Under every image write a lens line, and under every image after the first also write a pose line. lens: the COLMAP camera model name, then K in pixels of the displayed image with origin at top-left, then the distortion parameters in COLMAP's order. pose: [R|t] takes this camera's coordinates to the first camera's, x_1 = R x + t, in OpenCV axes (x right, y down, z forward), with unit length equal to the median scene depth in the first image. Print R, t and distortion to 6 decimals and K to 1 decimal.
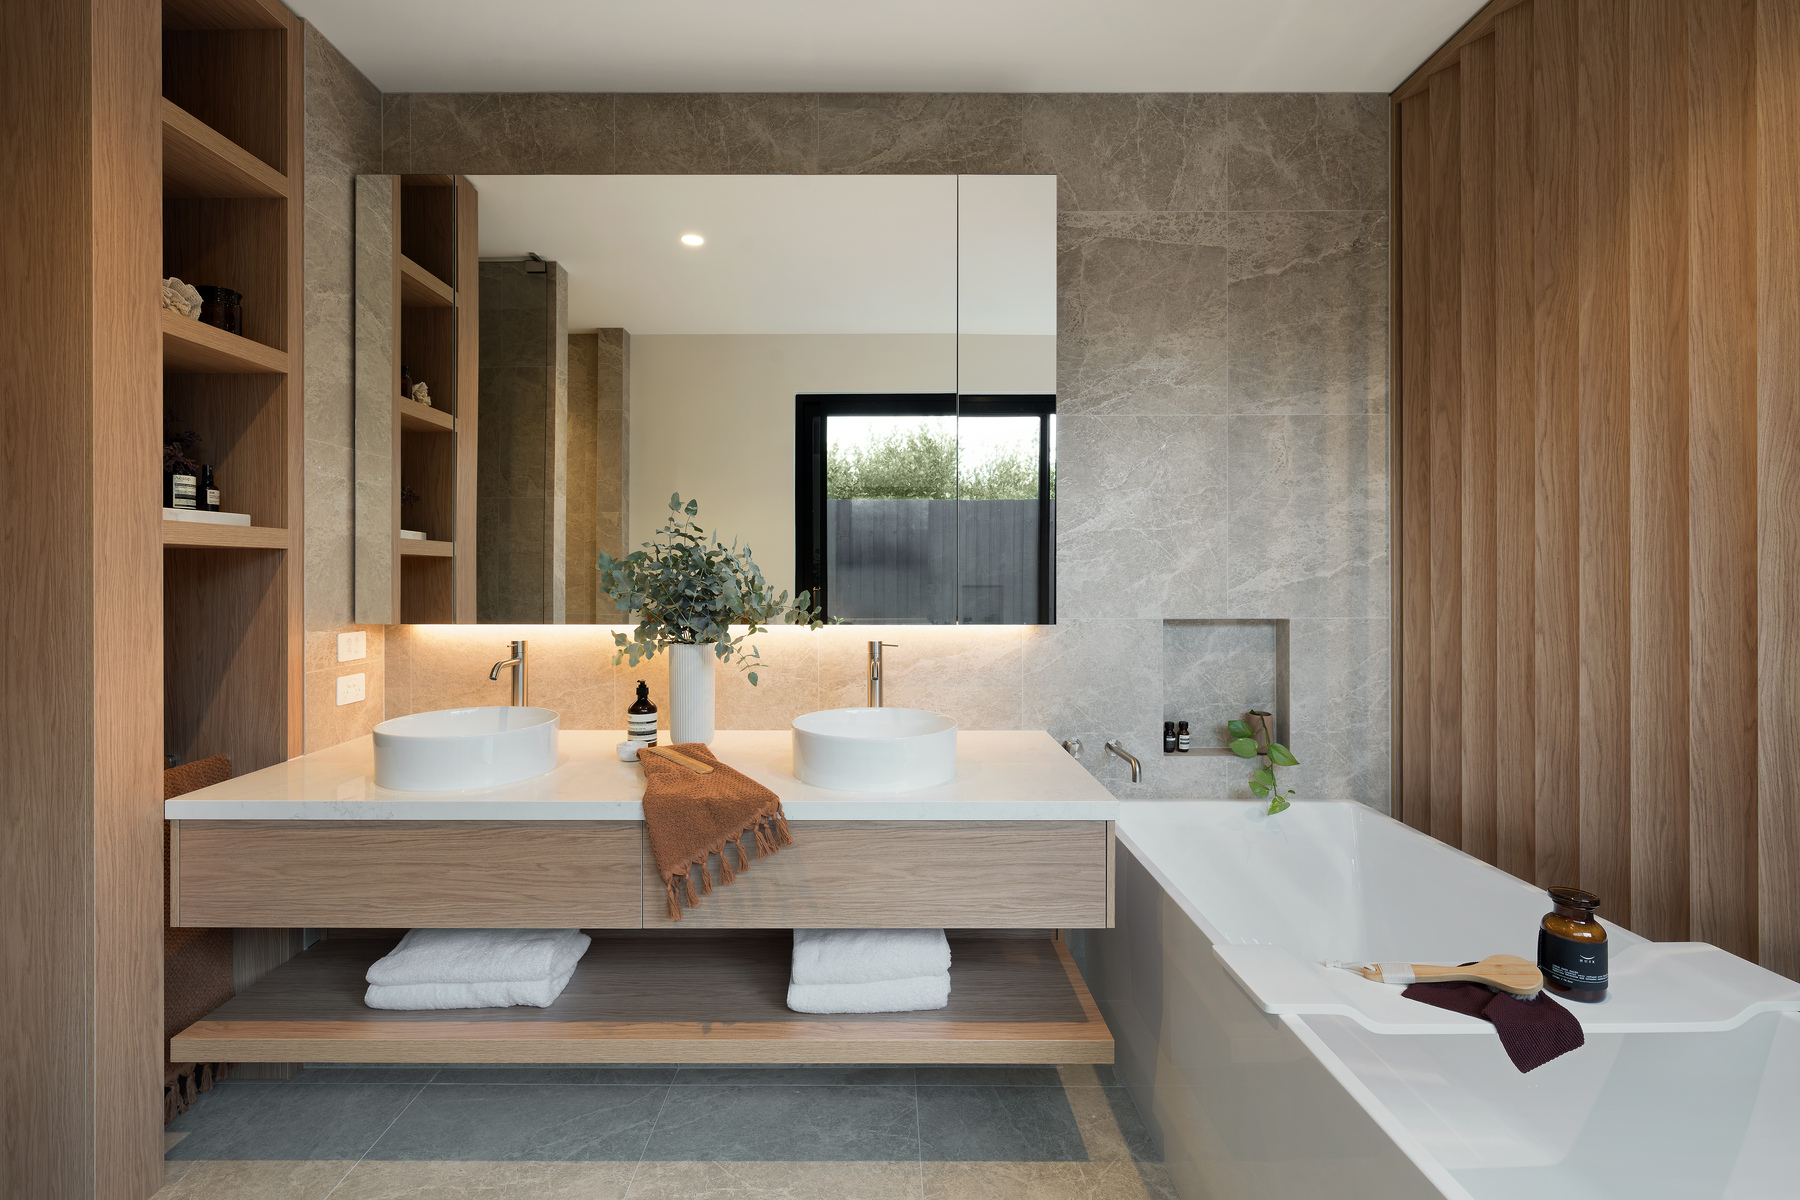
lens RADIAL K [[821.3, 0, 873.5], [0, 821.3, 571.4], [0, 0, 1]] dist [-0.000573, -0.000247]
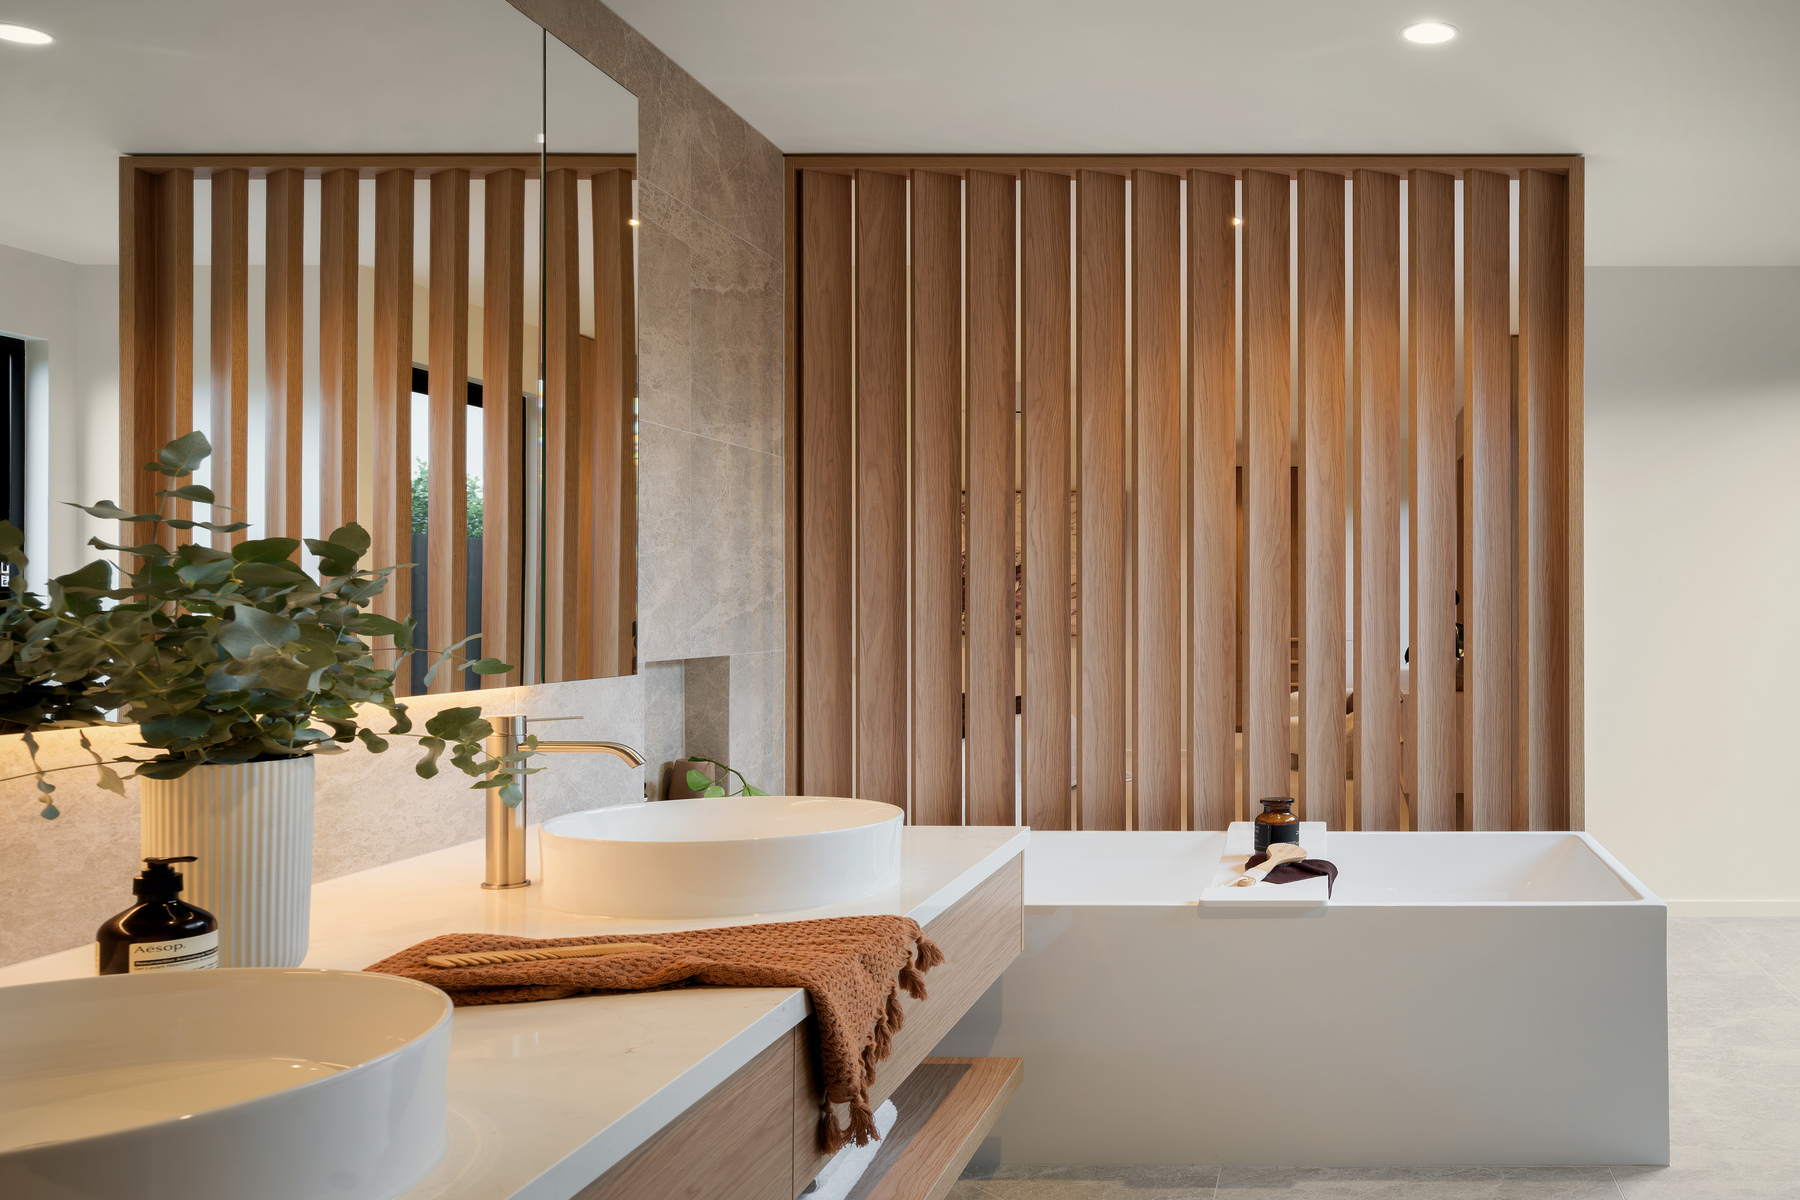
lens RADIAL K [[1040.5, 0, 902.2], [0, 1040.5, 601.6], [0, 0, 1]] dist [0.007641, 0.000407]
pose [[0.352936, 0.005777, 0.935630, -0.562979], [-0.002968, 0.999983, -0.005055, 0.000168], [-0.935643, -0.000993, 0.352947, 0.381002]]
